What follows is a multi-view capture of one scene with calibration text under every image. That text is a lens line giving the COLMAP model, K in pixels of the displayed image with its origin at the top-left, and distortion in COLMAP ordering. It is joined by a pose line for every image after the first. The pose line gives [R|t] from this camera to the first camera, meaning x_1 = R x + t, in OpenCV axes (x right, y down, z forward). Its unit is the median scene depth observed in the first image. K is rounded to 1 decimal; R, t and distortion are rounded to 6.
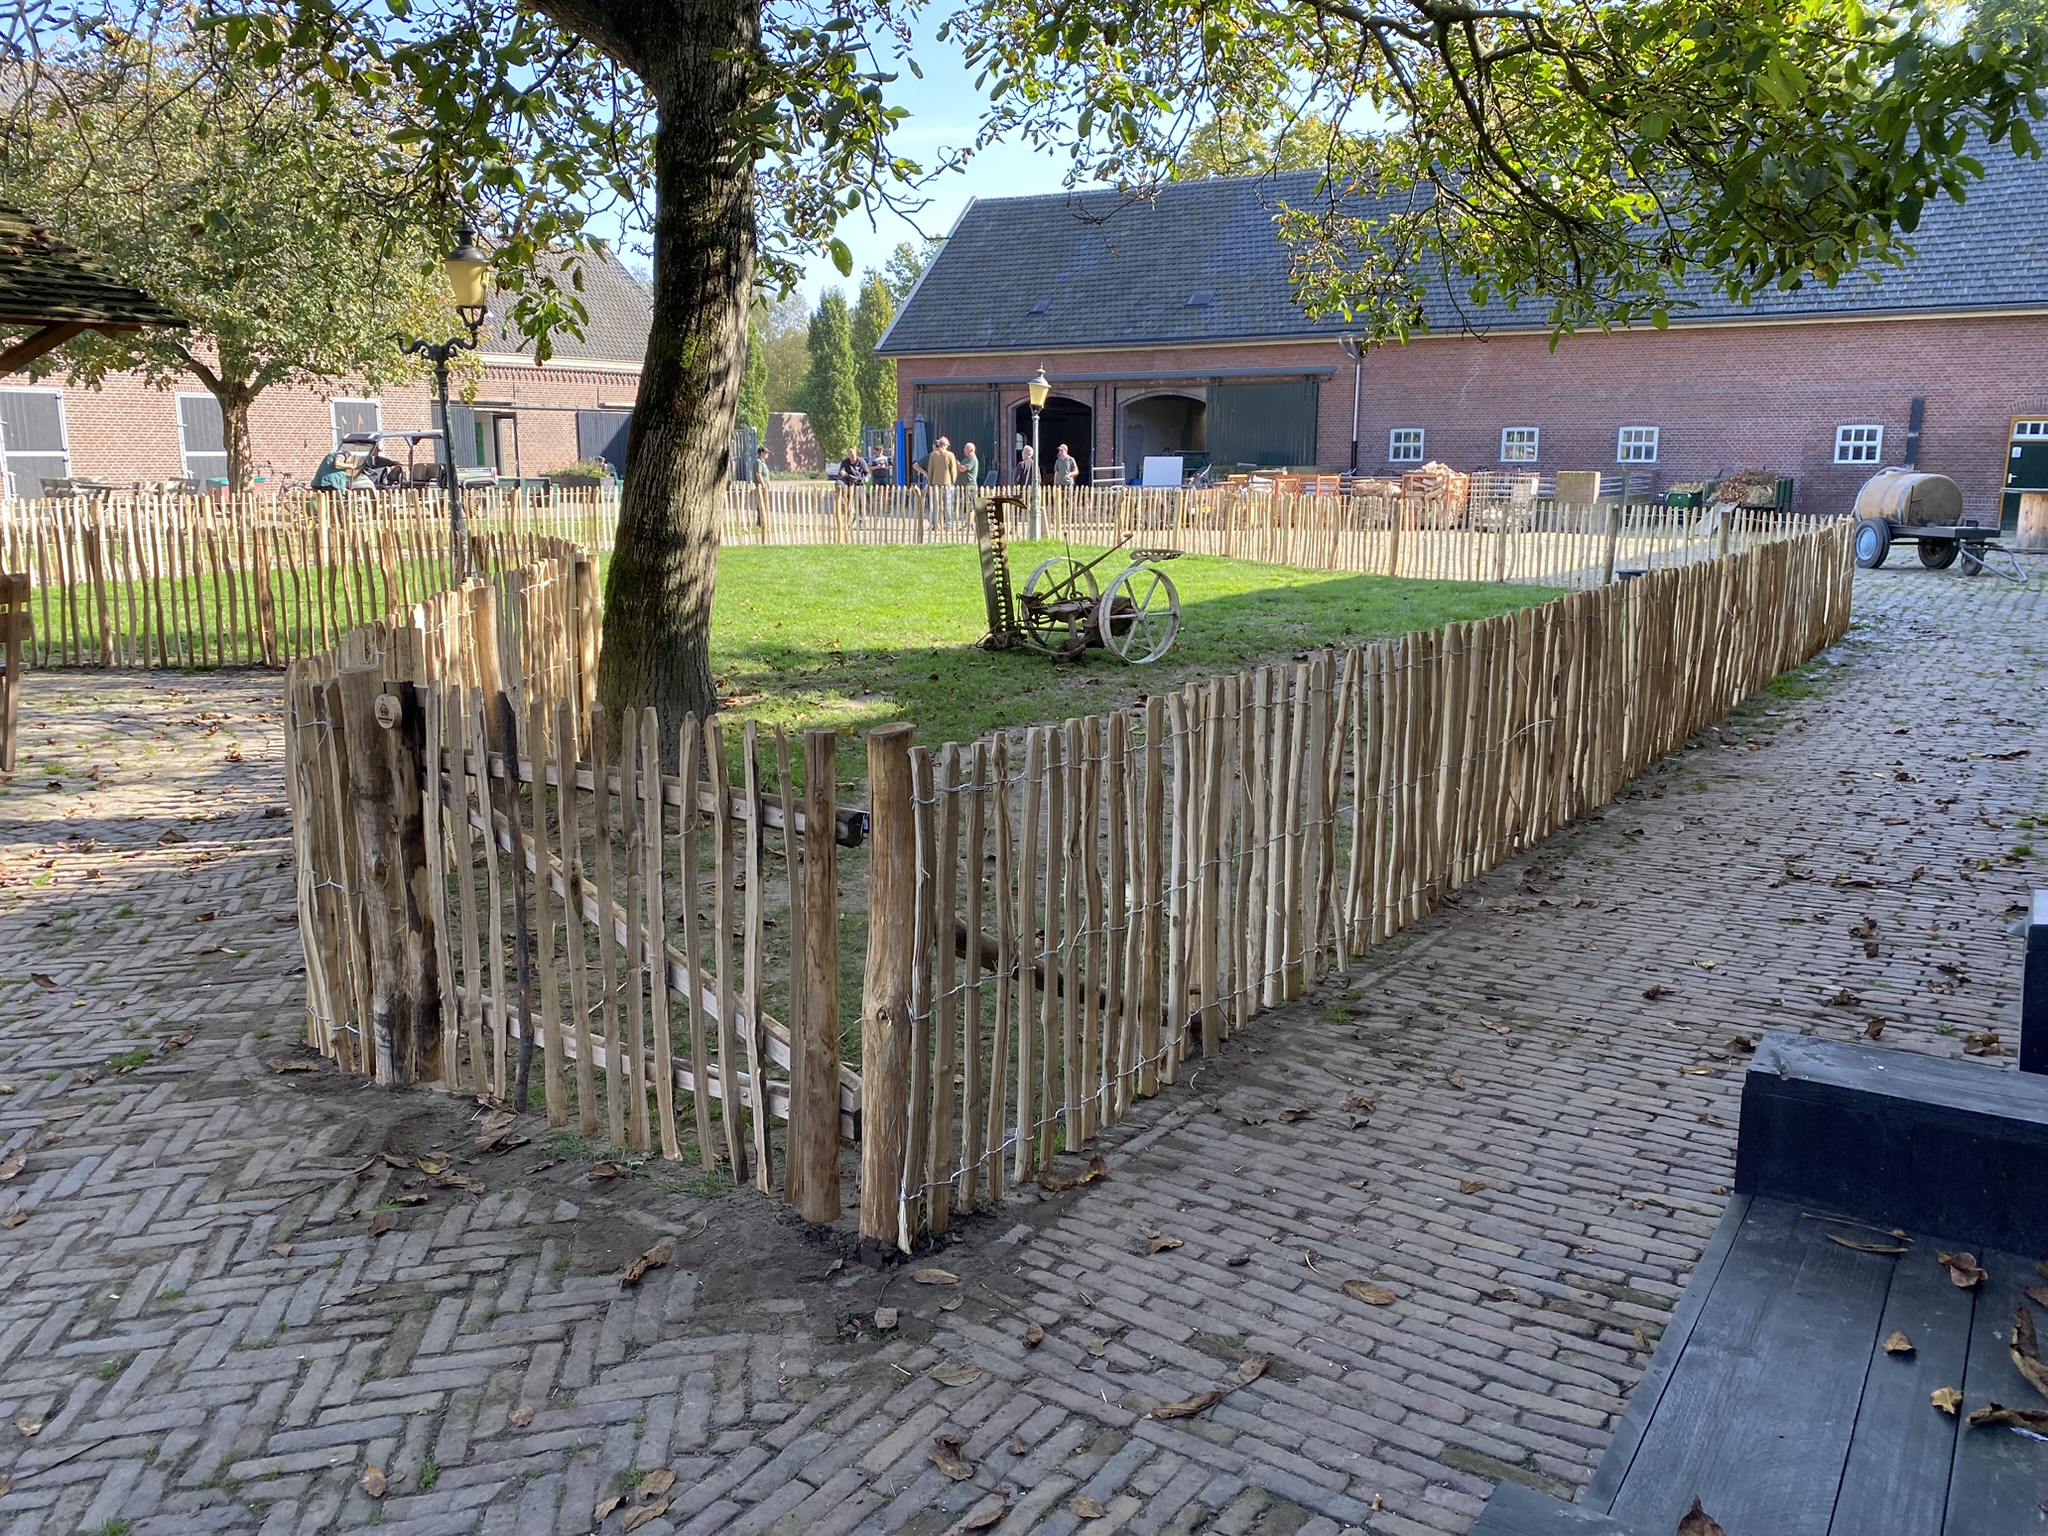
lens RADIAL K [[1522.6, 0, 1024.0], [0, 1522.6, 768.0], [0, 0, 1]] dist [0.070659, -0.099304]
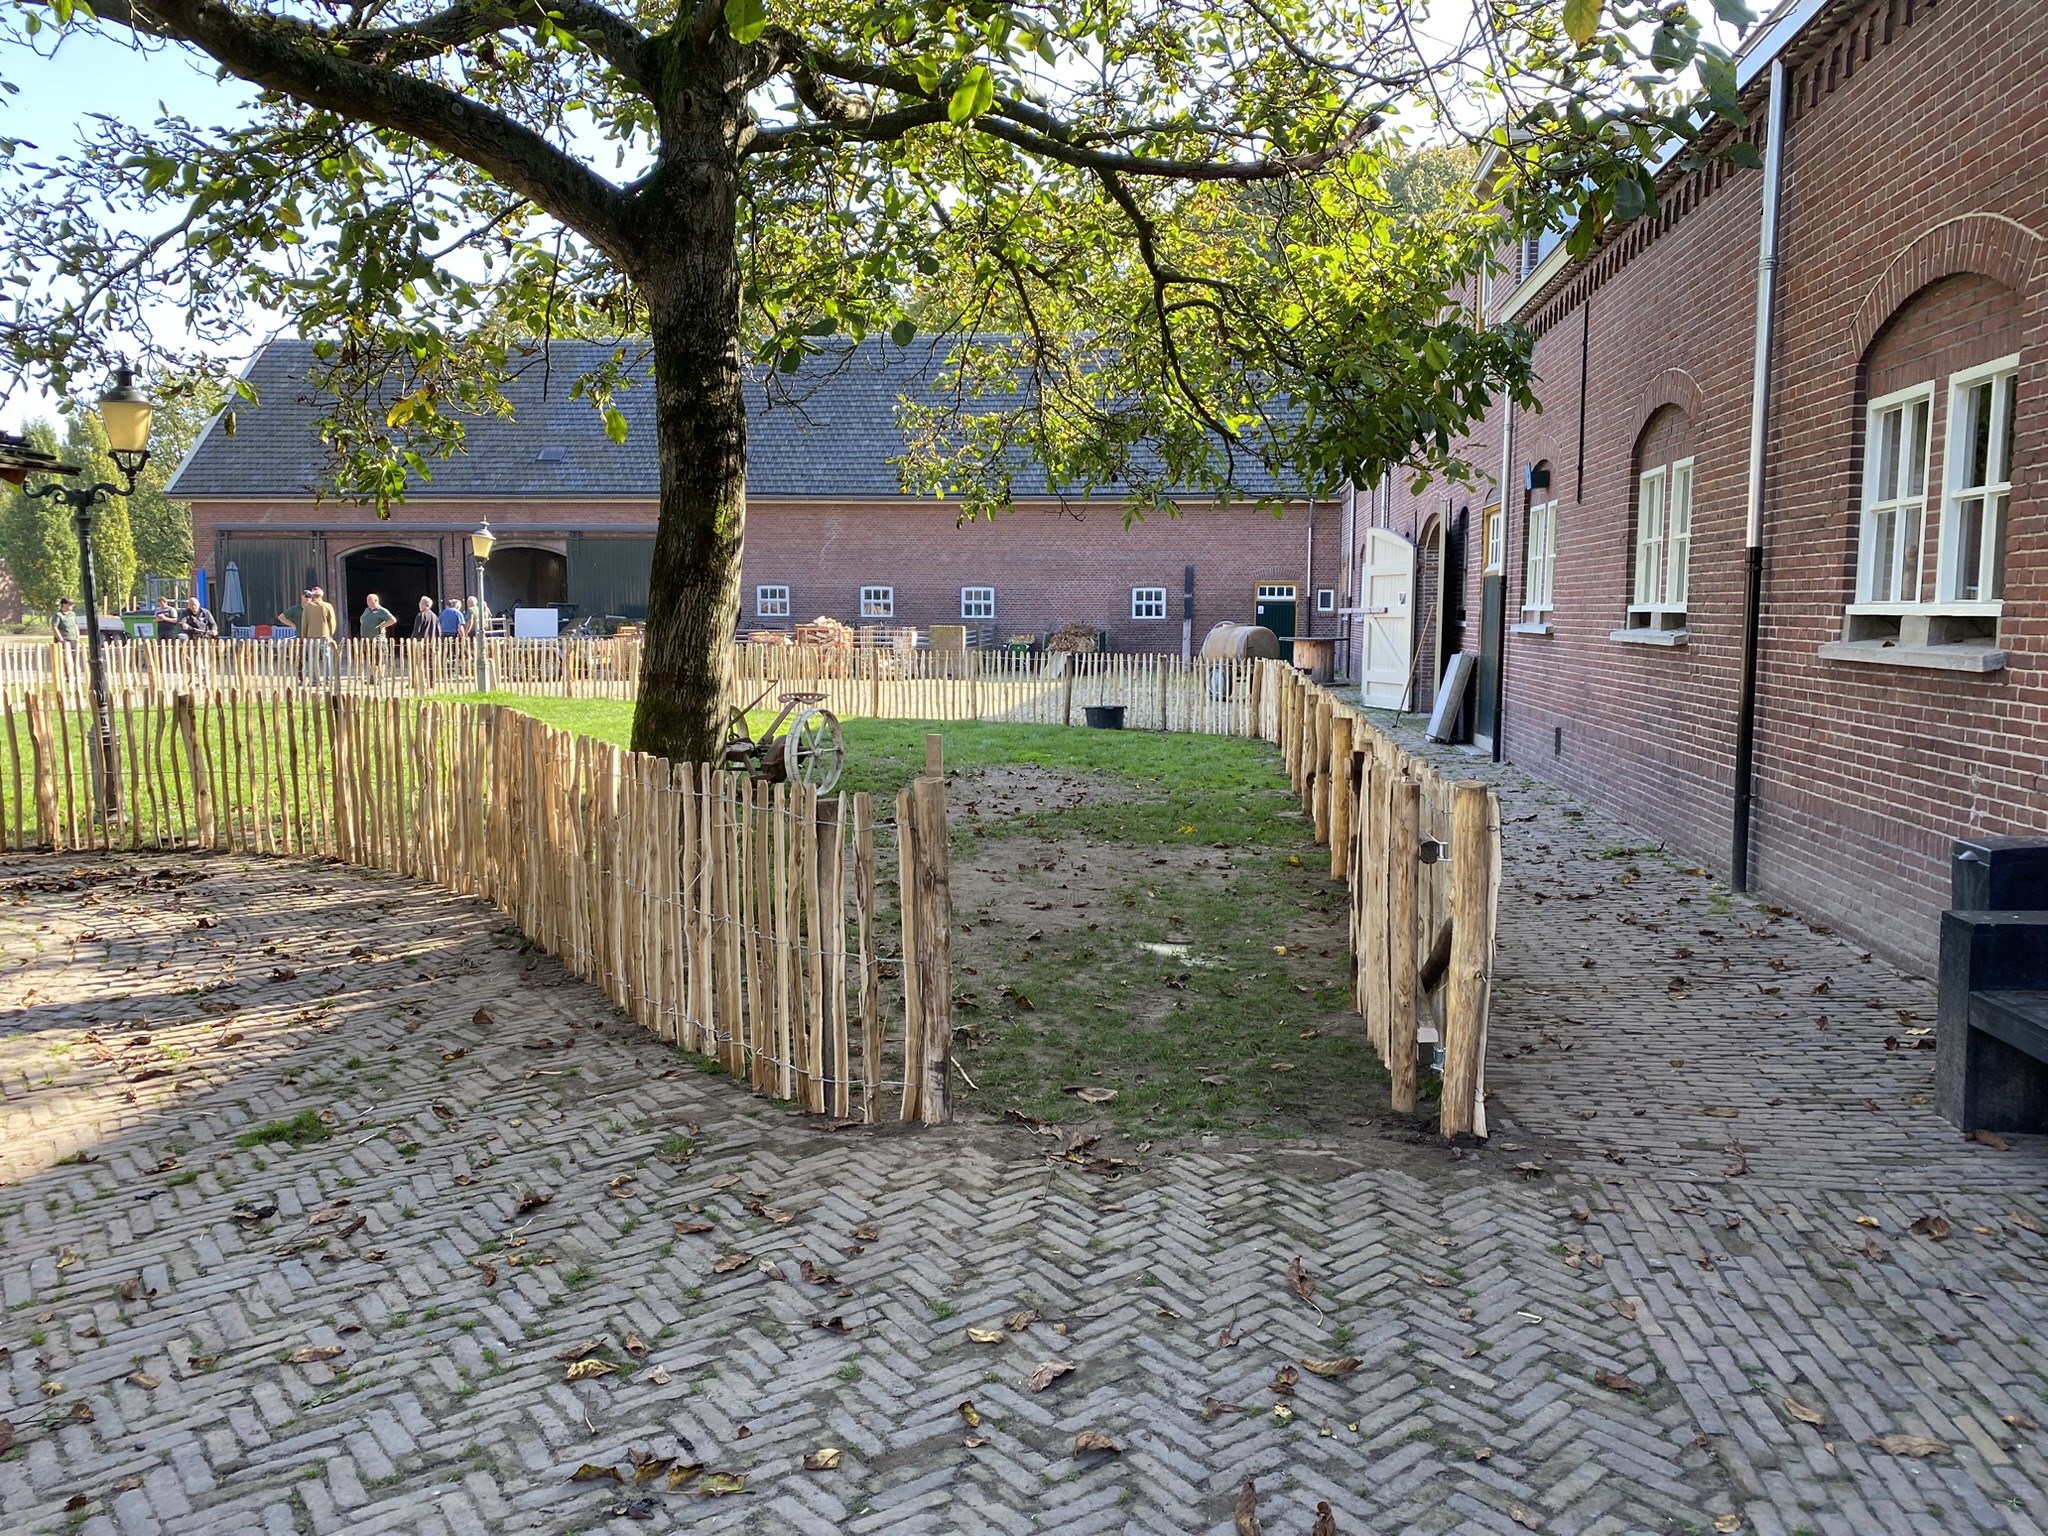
lens RADIAL K [[1522.6, 0, 1024.0], [0, 1522.6, 768.0], [0, 0, 1]] dist [0.070659, -0.099304]
pose [[0.891467, -0.044347, 0.450910, -0.163070], [0.088034, 0.993186, -0.076367, 0.004650], [-0.444451, 0.107773, 0.889297, -0.024911]]
